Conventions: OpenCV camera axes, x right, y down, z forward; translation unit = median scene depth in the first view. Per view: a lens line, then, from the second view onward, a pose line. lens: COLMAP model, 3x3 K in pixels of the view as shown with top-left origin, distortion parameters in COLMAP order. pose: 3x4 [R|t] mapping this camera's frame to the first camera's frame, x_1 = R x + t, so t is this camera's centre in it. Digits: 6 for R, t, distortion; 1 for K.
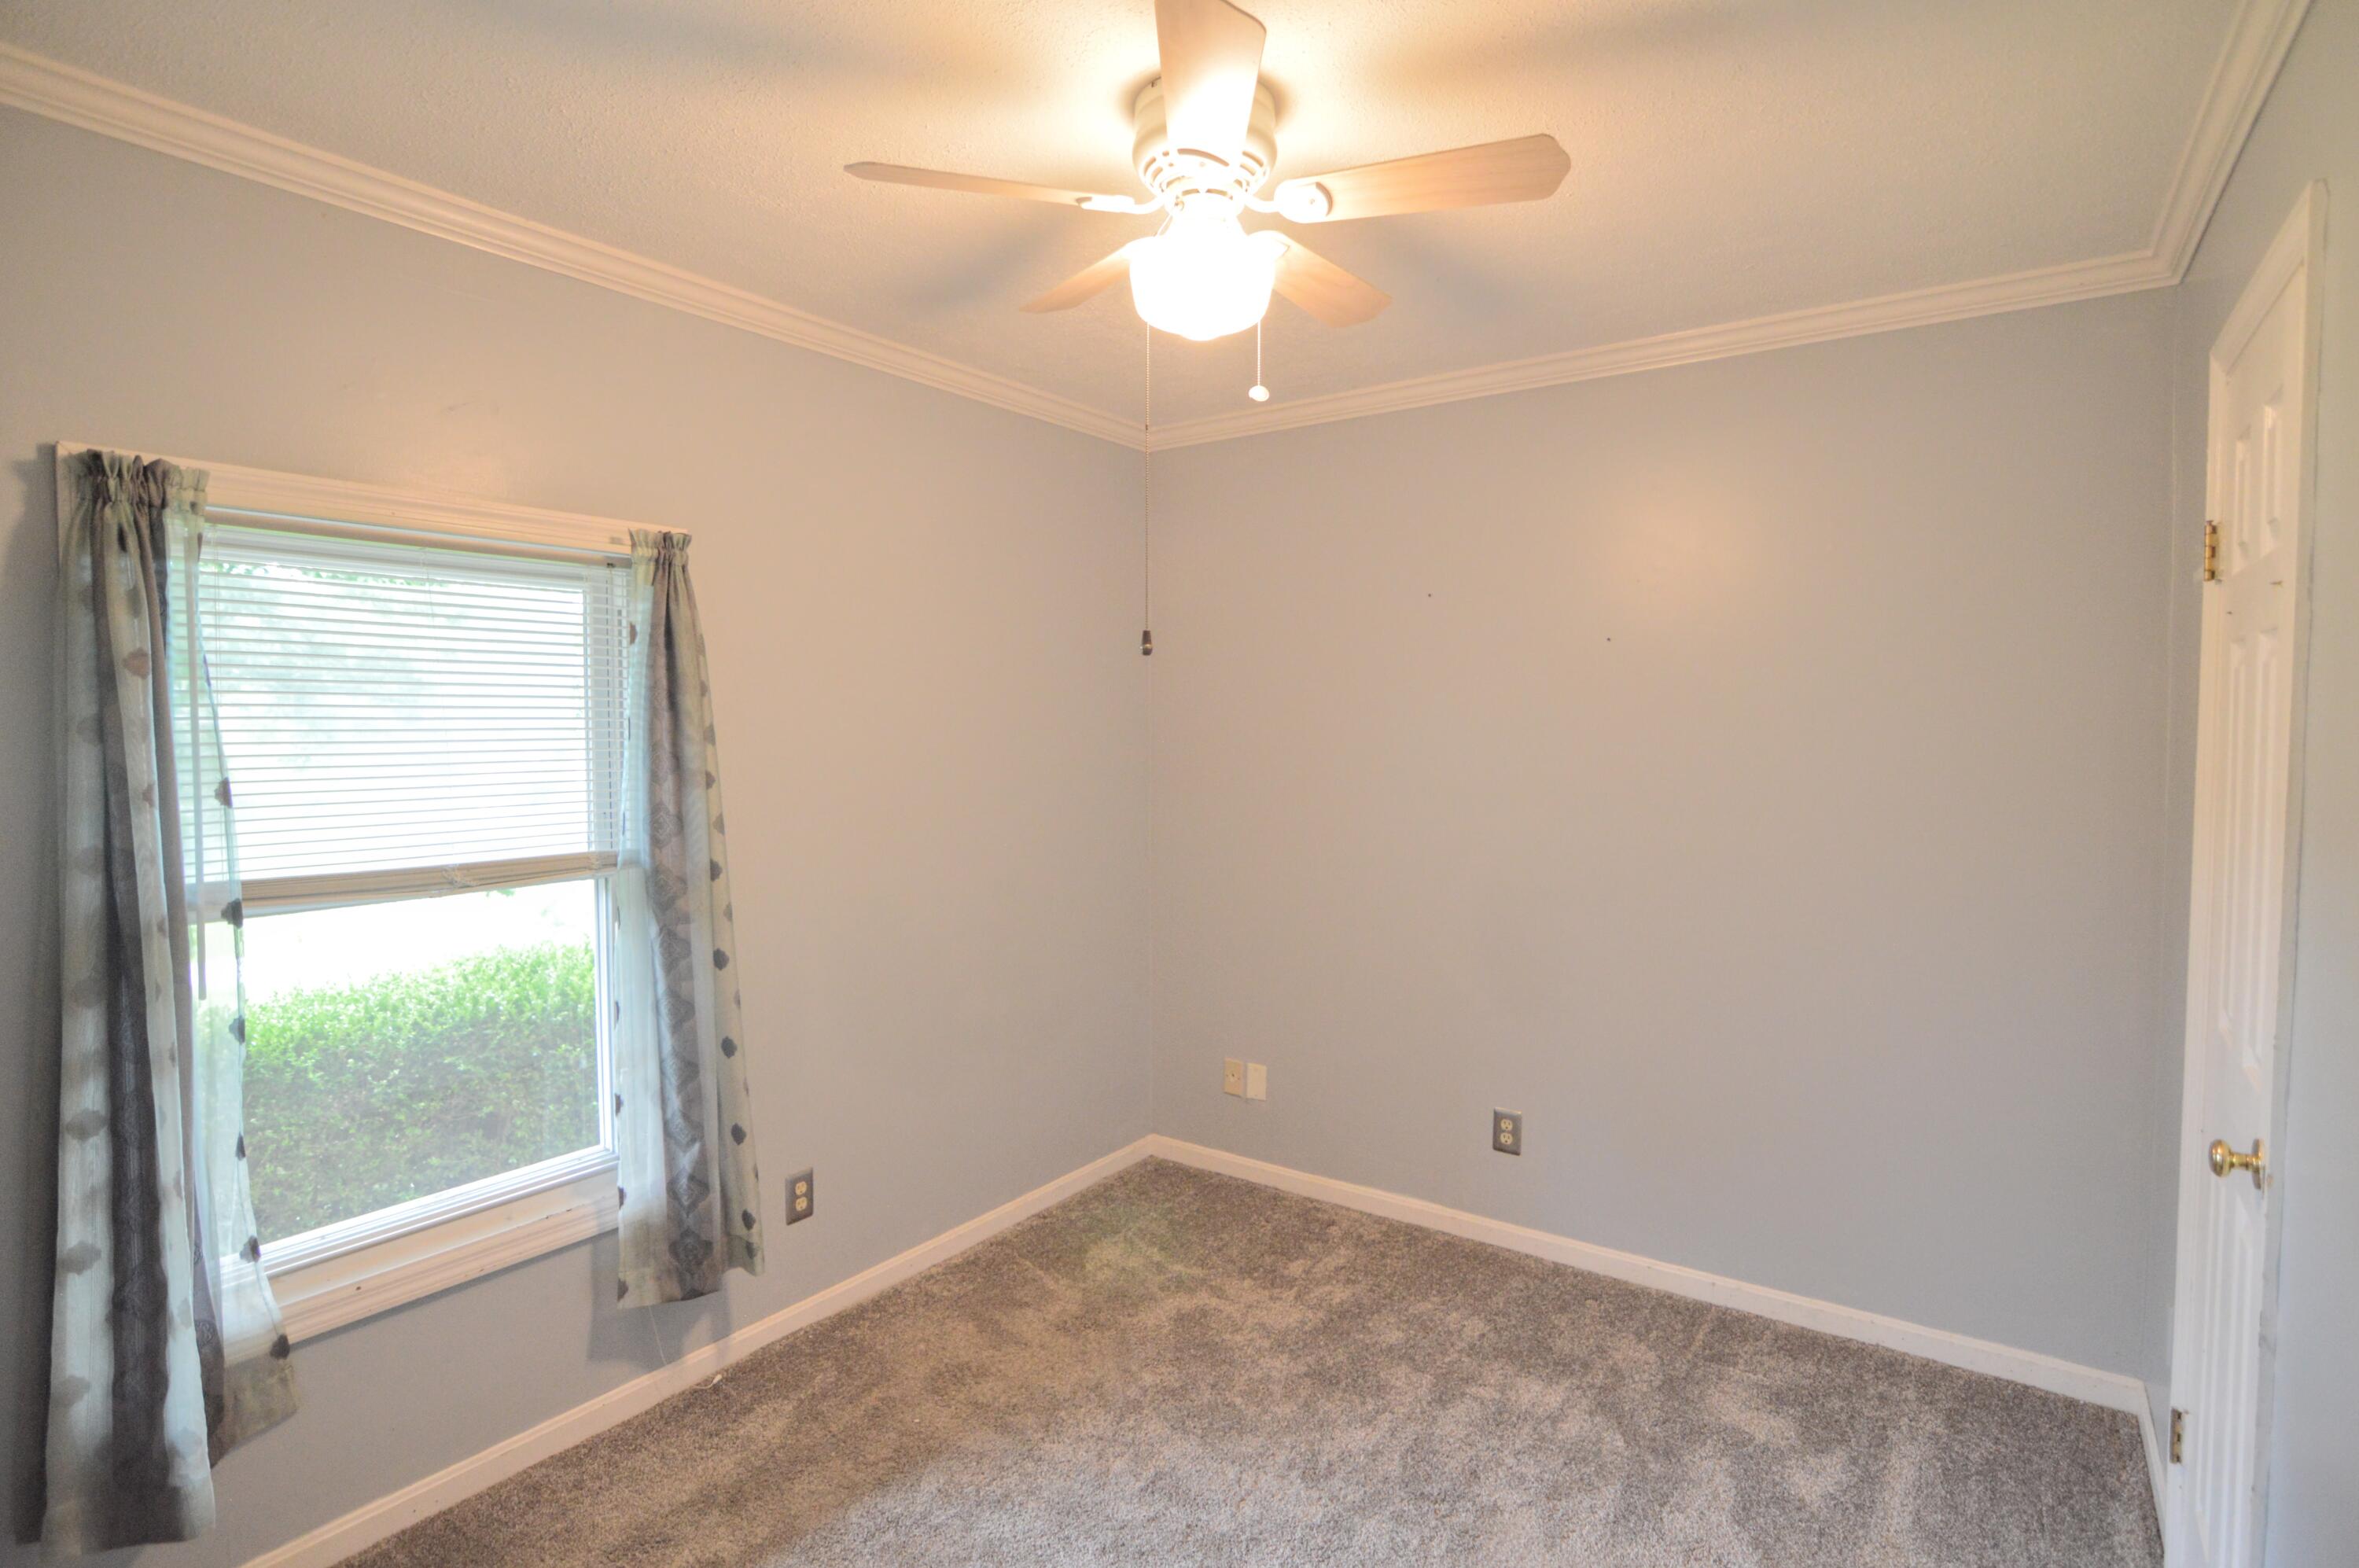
lens RADIAL K [[1180.4, 0, 1176.9], [0, 1180.4, 780.4], [0, 0, 1]] dist [-0.031077, 0.010033]
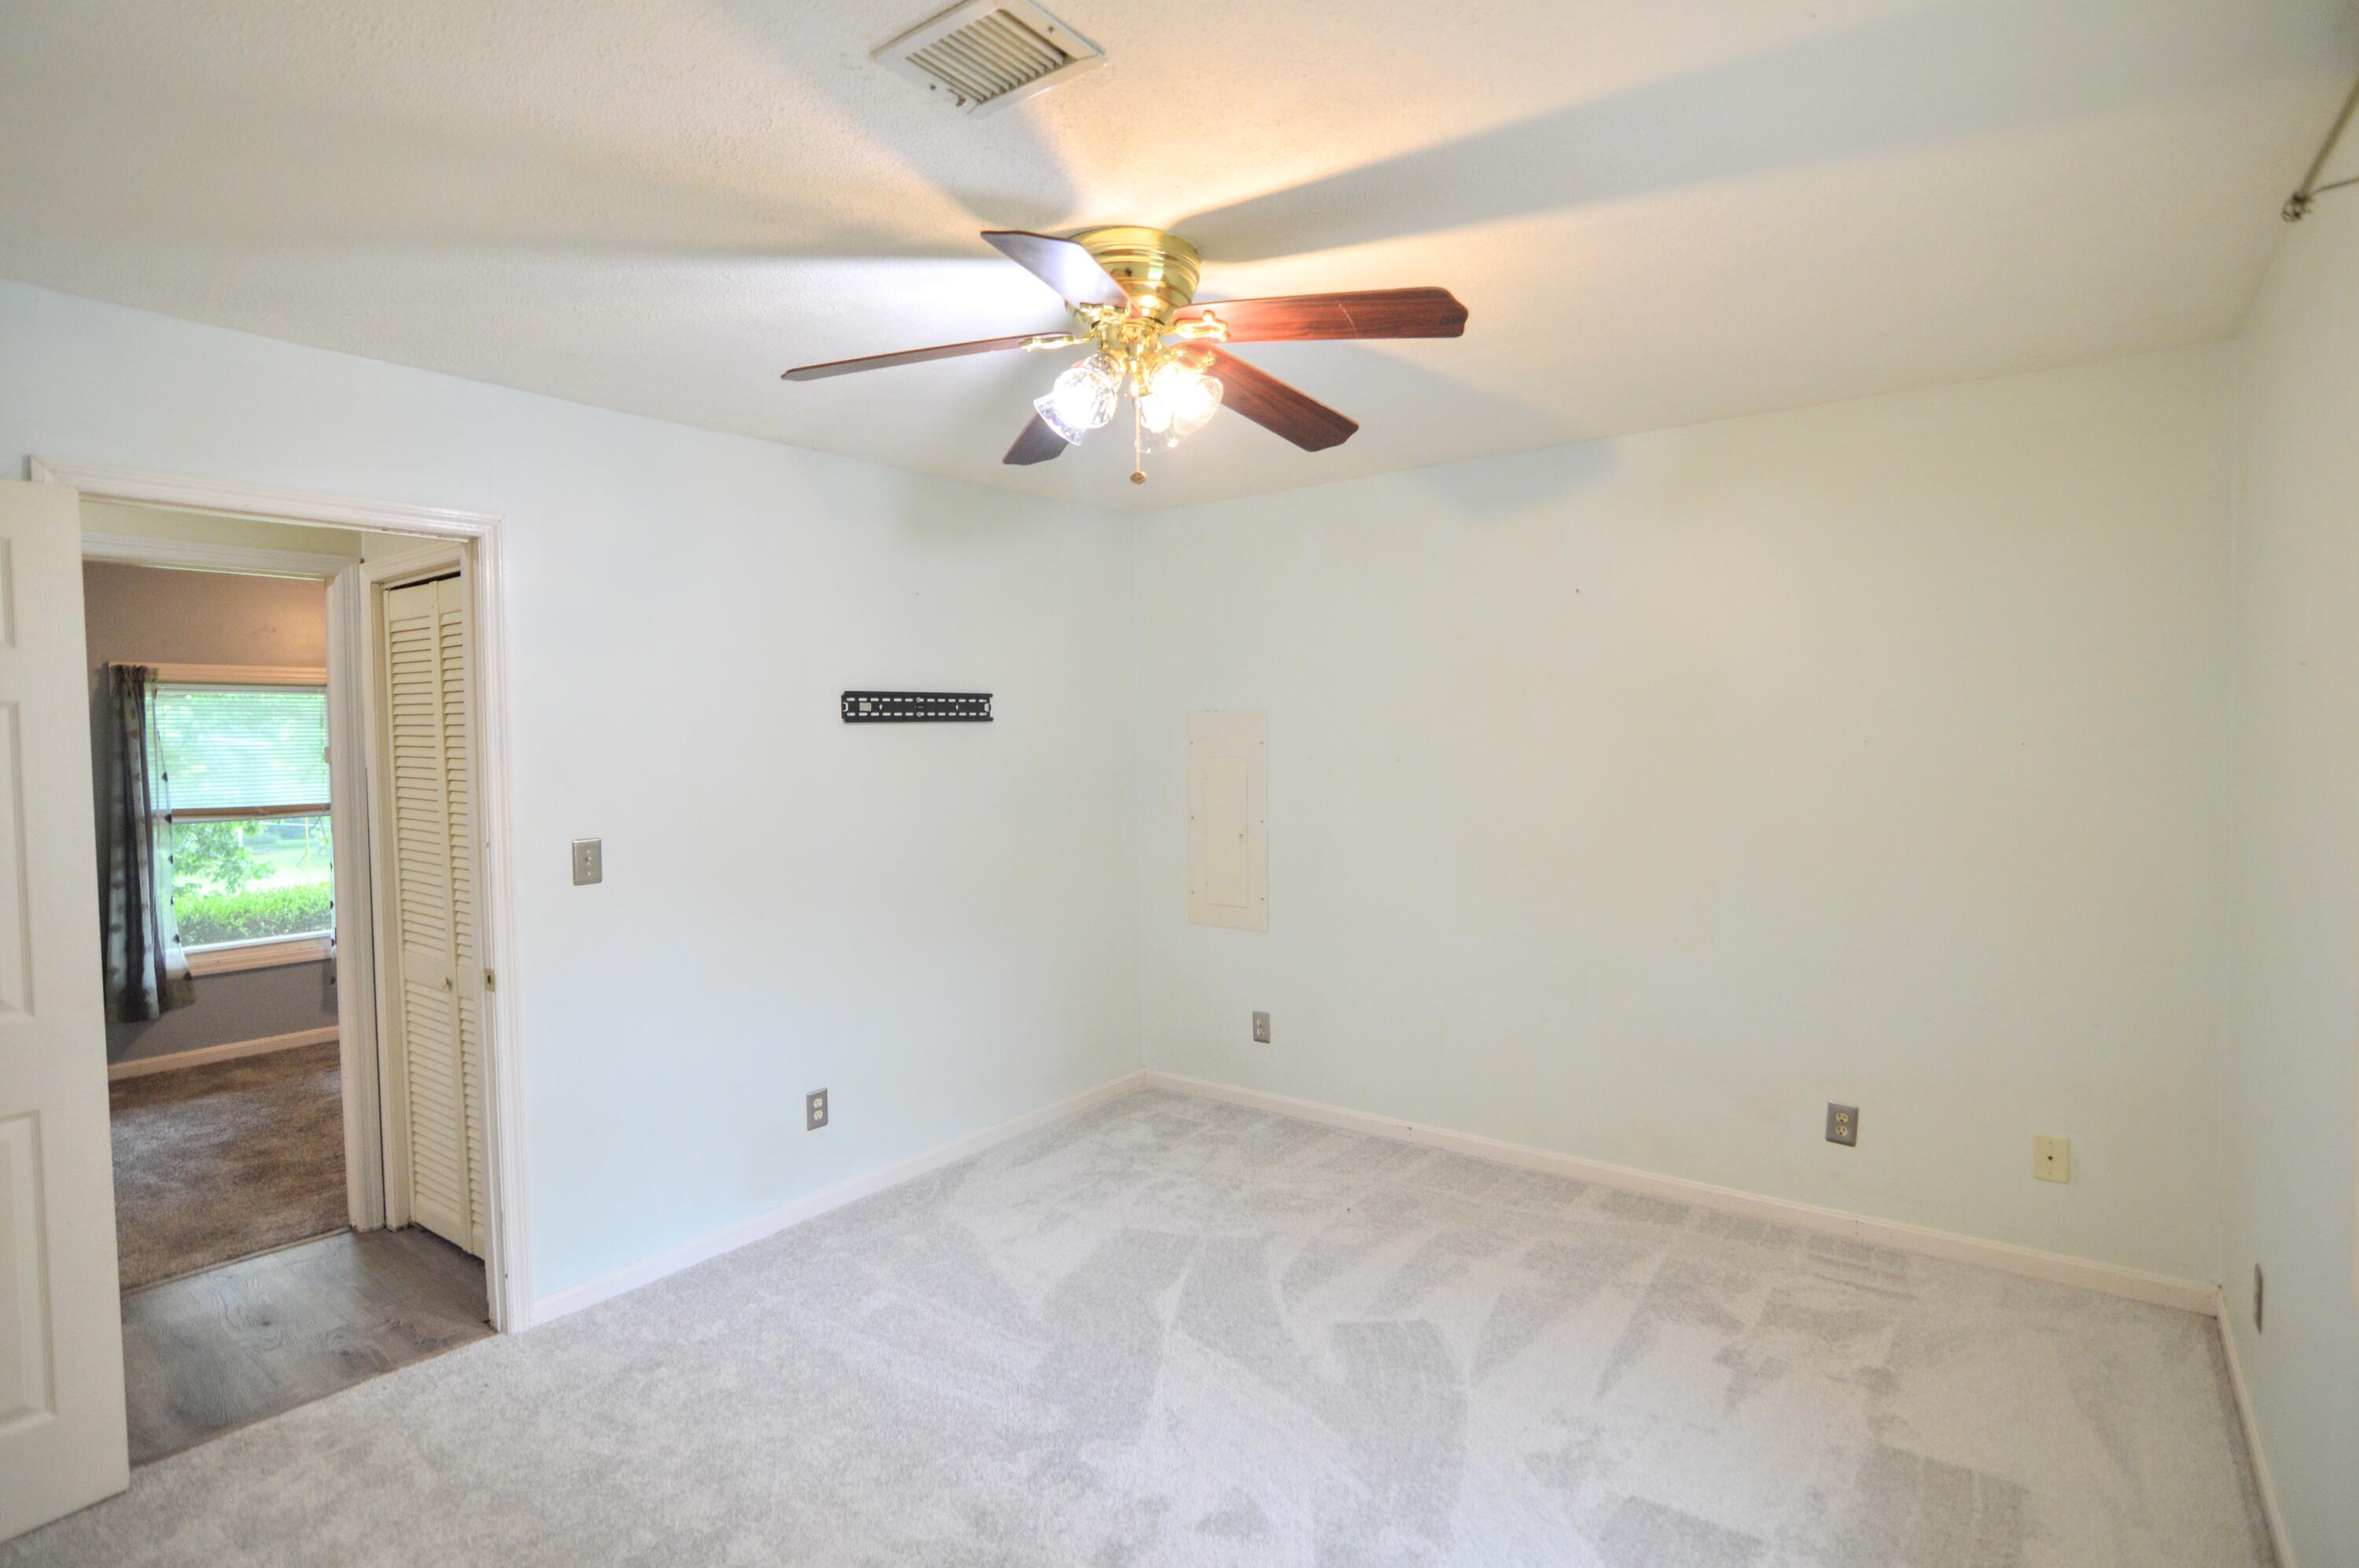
lens RADIAL K [[1180.4, 0, 1185.5], [0, 1180.4, 780.7], [0, 0, 1]] dist [-0.031077, 0.010033]
pose [[0.999510, -0.010082, -0.029644, 1.936793], [0.009898, 0.999931, -0.006356, 0.067087], [0.029706, 0.006059, 0.999540, -1.943576]]
